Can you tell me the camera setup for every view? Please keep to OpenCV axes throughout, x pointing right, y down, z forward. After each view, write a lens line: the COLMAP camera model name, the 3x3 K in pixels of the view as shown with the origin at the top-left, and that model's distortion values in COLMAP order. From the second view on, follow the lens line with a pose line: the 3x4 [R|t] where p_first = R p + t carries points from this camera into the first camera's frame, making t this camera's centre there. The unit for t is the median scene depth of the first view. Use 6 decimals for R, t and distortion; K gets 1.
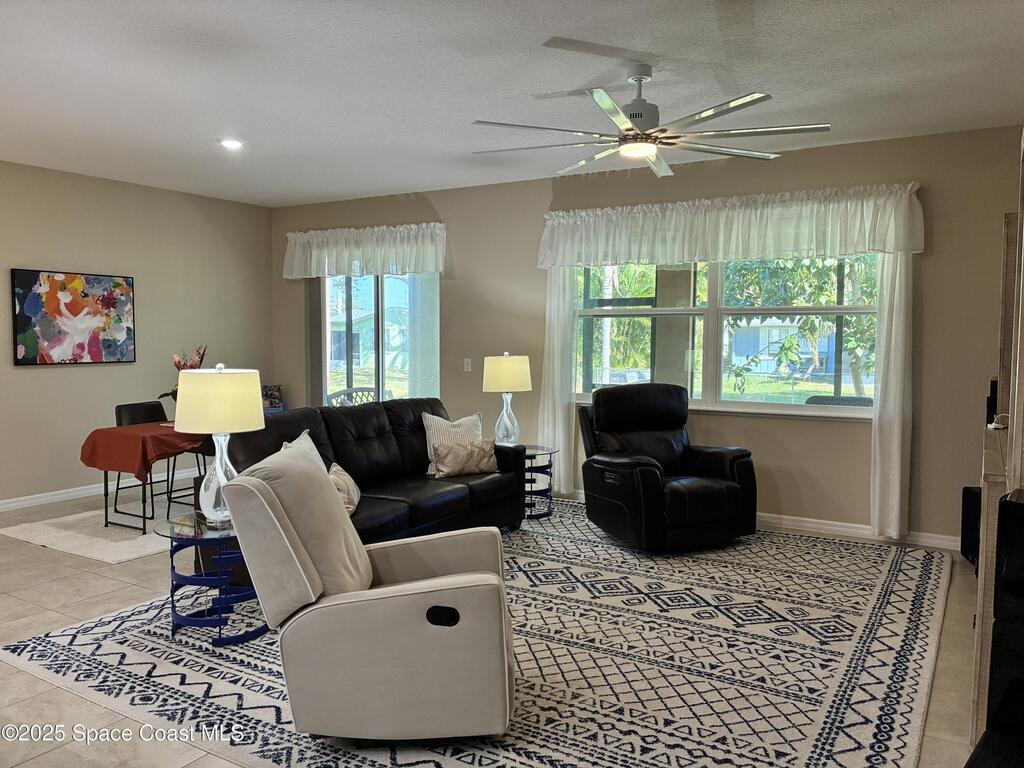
lens RADIAL K [[780.4, 0, 510.9], [0, 780.4, 384.3], [0, 0, 1]] dist [0.032469, -0.025174]
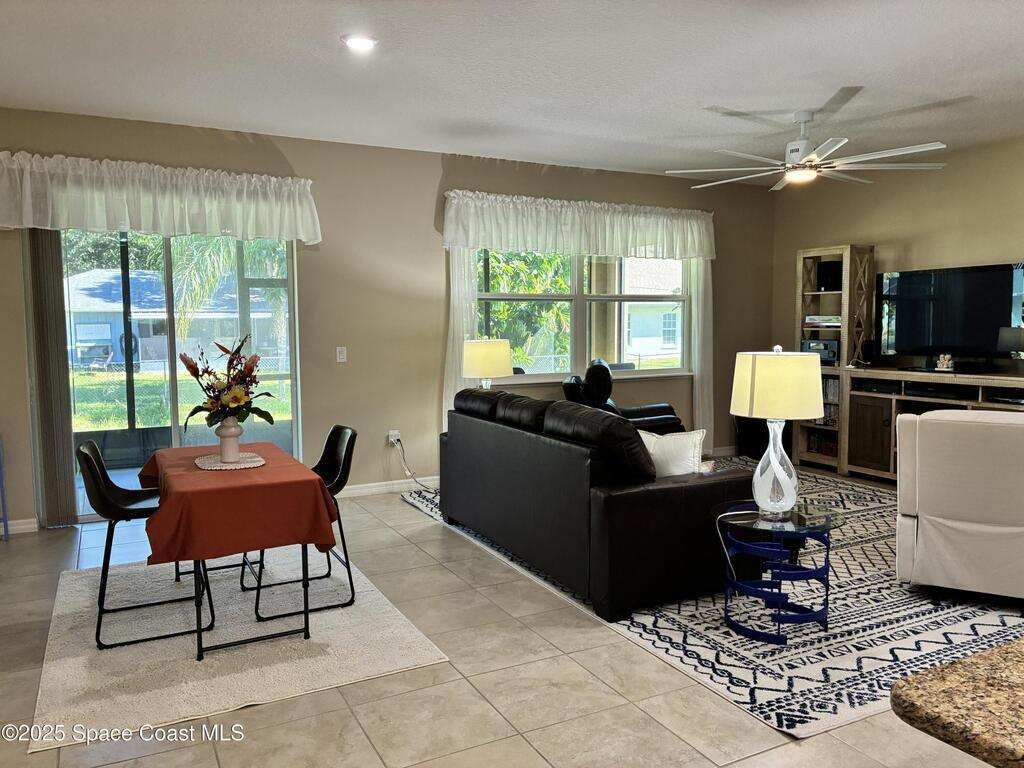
lens RADIAL K [[780.4, 0, 520.4], [0, 780.4, 388.4], [0, 0, 1]] dist [0.032469, -0.025174]
pose [[0.515377, -0.082072, 0.853024, -1.156715], [0.063347, 0.996329, 0.057587, -0.042402], [-0.854619, 0.024358, 0.518684, 0.672729]]
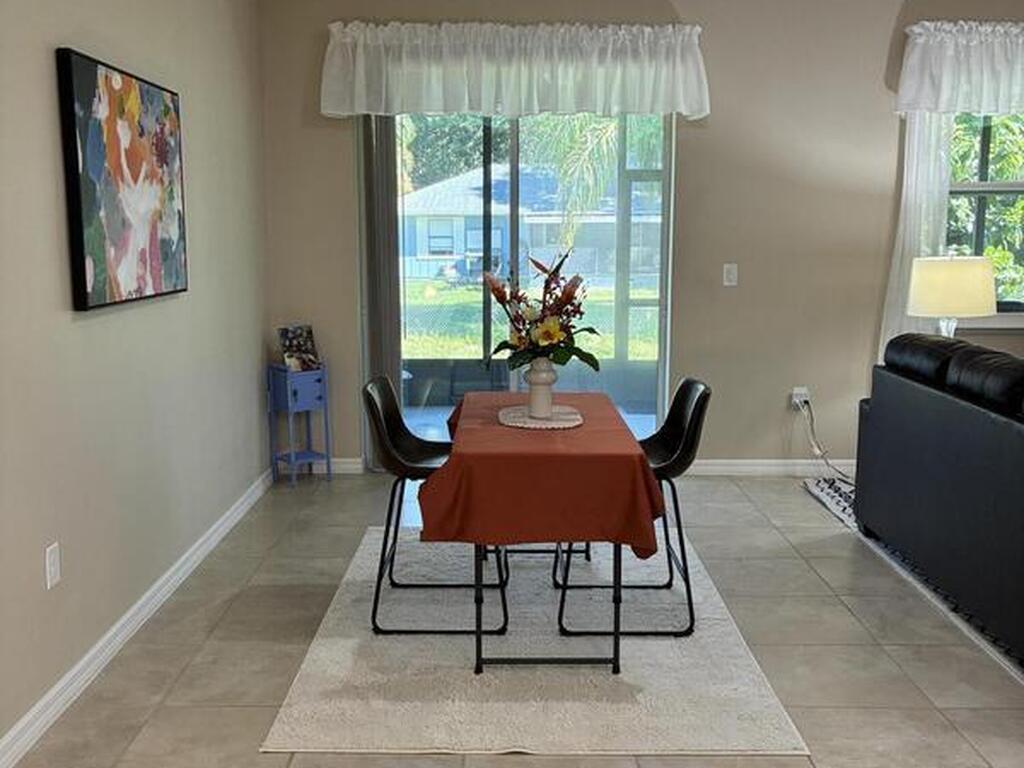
lens RADIAL K [[1039.9, 0, 496.9], [0, 1039.9, 380.5], [0, 0, 1]] dist [0.030417, 0.000000]
pose [[0.859608, -0.080358, 0.504595, -1.050150], [0.038608, 0.994948, 0.092676, -0.043768], [-0.509493, -0.060183, 0.858368, 0.680384]]
